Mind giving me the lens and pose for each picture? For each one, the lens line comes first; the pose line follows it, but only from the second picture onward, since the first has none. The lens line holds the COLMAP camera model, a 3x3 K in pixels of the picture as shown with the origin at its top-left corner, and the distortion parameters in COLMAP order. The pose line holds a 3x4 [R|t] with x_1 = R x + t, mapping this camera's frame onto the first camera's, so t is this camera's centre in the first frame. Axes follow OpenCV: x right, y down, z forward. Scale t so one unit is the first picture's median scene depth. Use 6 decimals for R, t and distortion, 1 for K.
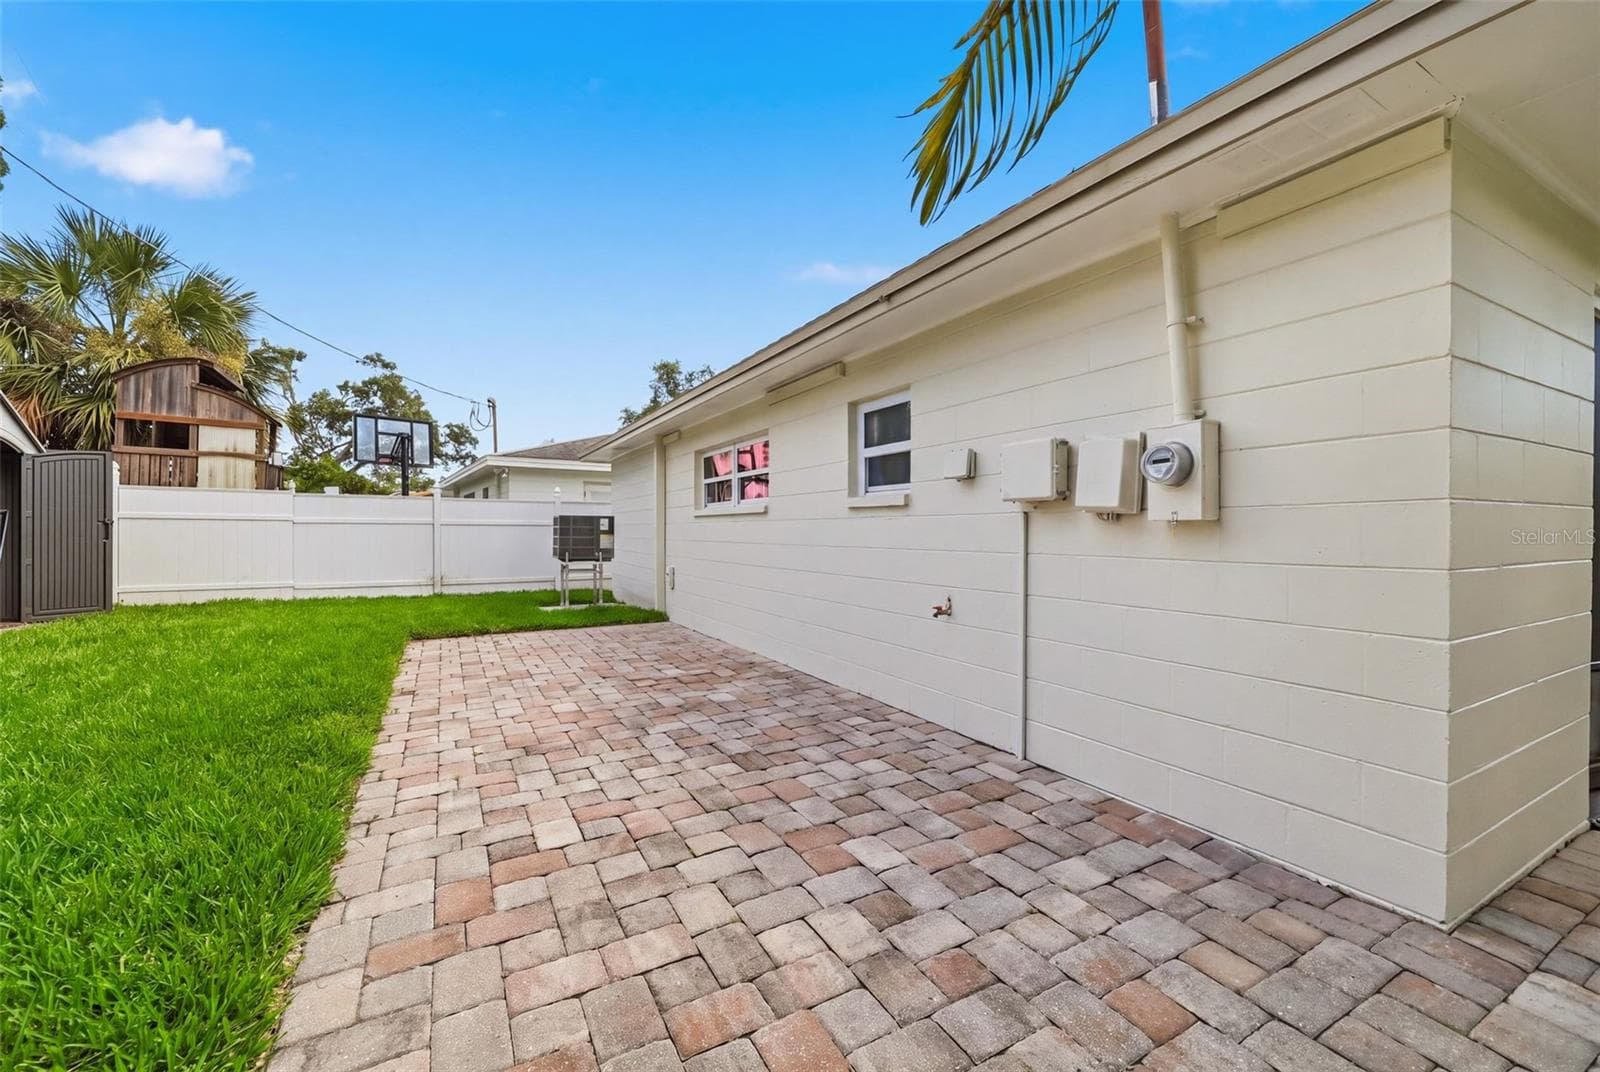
lens RADIAL K [[665.0, 0, 793.9], [0, 665.0, 532.4], [0, 0, 1]] dist [0.002700, 0.000412]
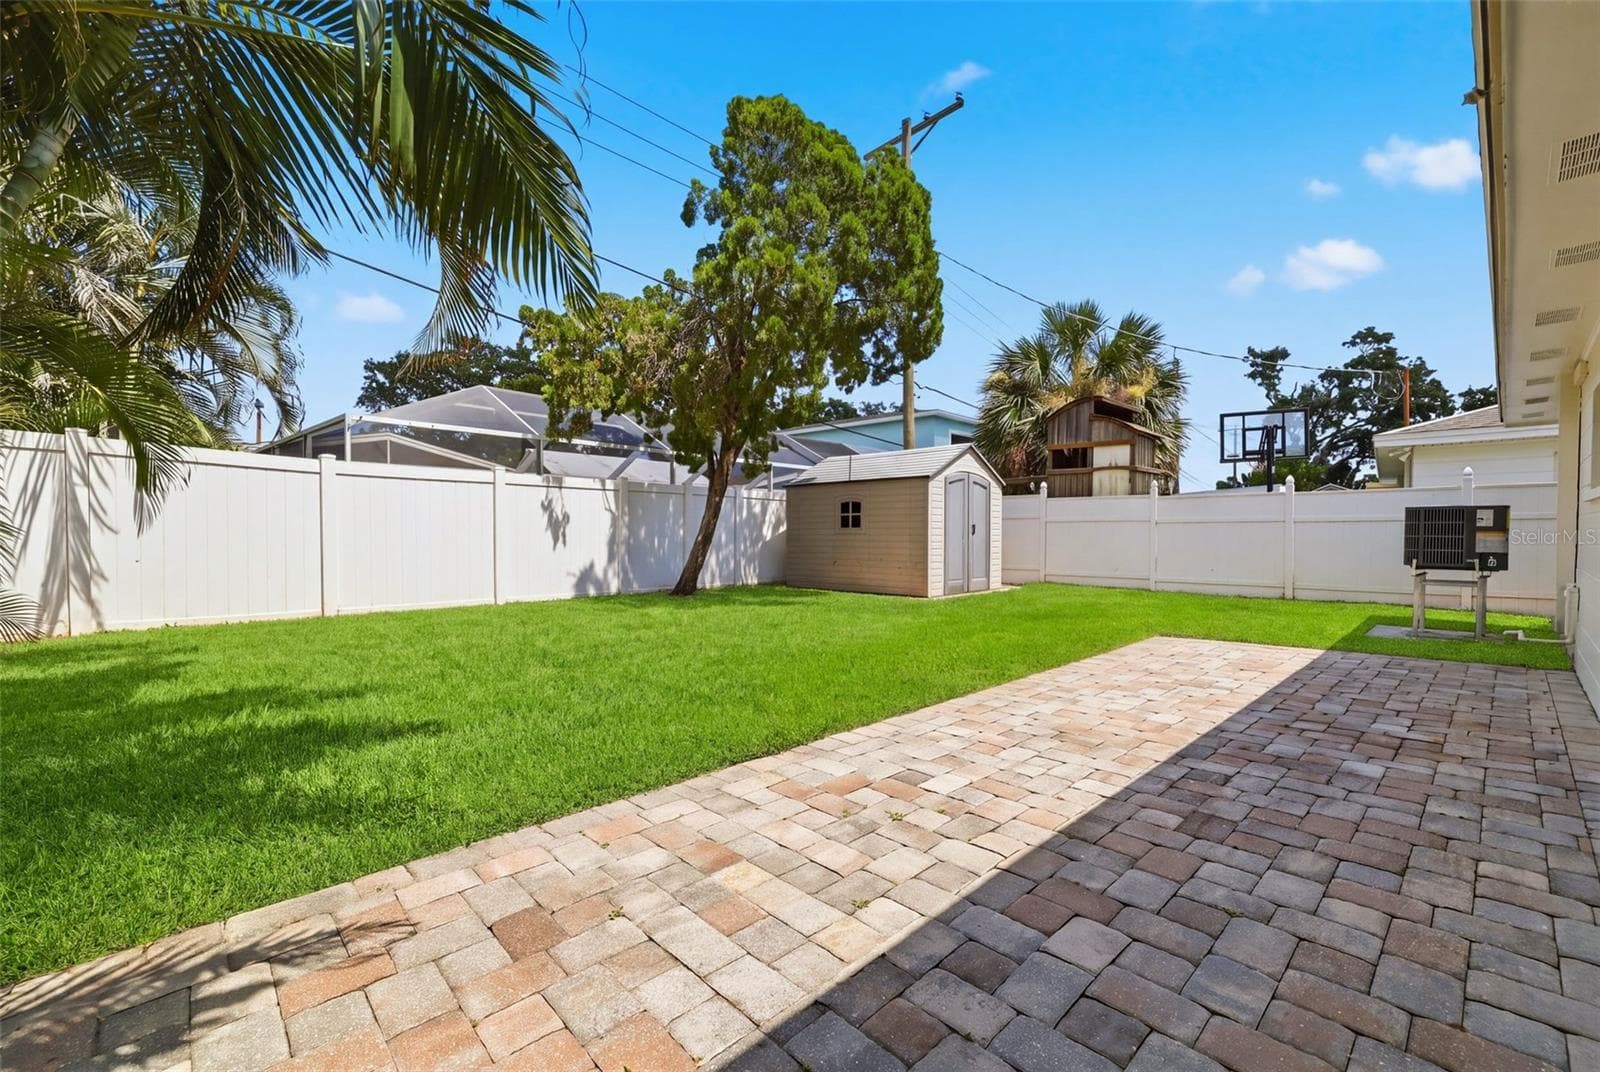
lens RADIAL K [[665.0, 0, 791.9], [0, 665.0, 550.0], [0, 0, 1]] dist [0.002700, 0.000412]
pose [[0.235319, 0.024744, -0.971603, 0.432918], [0.005283, 0.999629, 0.026738, -0.002271], [0.971904, -0.011425, 0.235100, 0.265703]]
